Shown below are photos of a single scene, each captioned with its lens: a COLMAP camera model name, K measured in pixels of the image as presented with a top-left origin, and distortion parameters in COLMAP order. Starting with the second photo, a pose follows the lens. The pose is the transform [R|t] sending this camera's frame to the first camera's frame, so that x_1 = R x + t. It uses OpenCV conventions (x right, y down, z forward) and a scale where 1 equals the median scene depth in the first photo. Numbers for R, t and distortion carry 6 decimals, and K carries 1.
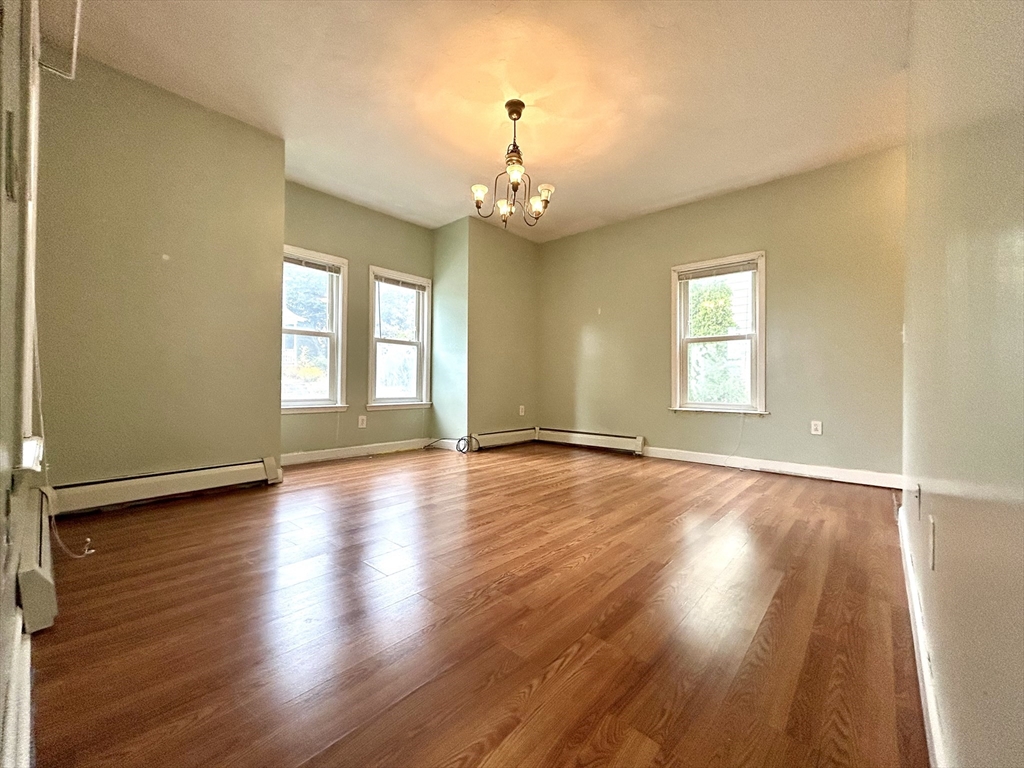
lens RADIAL K [[413.4, 0, 515.8], [0, 413.4, 379.6], [0, 0, 1]] dist [-0.001479, 0.000107]
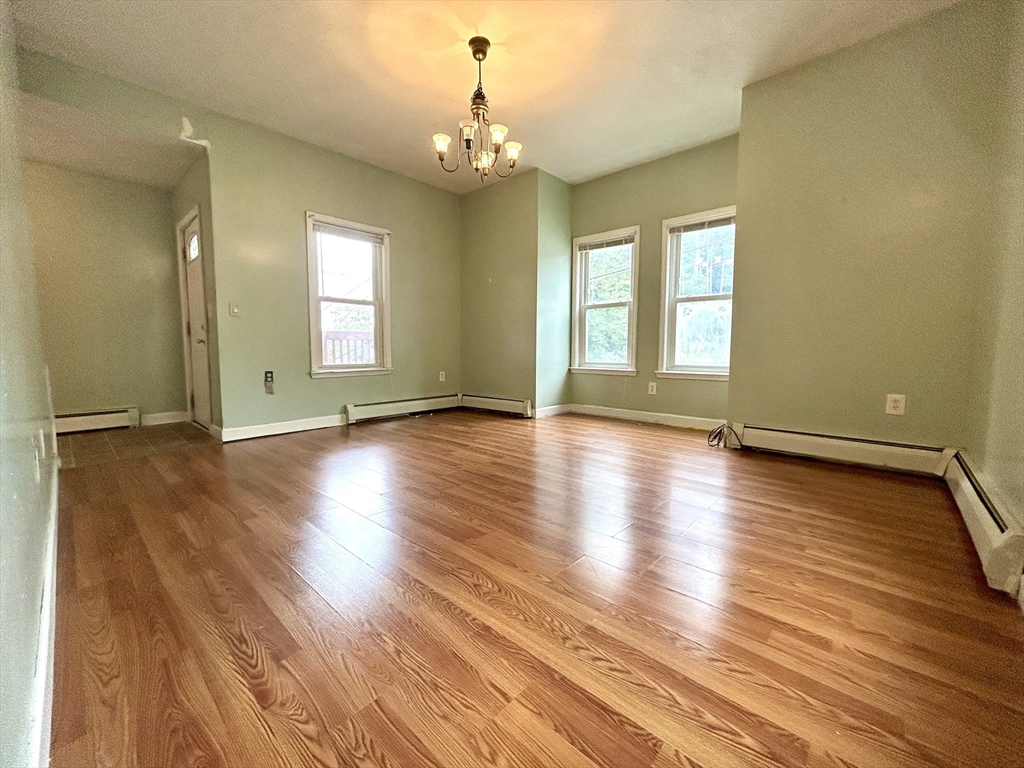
lens RADIAL K [[413.4, 0, 511.9], [0, 413.4, 382.9], [0, 0, 1]] dist [-0.001479, 0.000107]
pose [[-0.026501, 0.078164, -0.996588, 0.948561], [0.010760, 0.996903, 0.077903, 0.014892], [0.999591, -0.008659, -0.027260, 1.074389]]
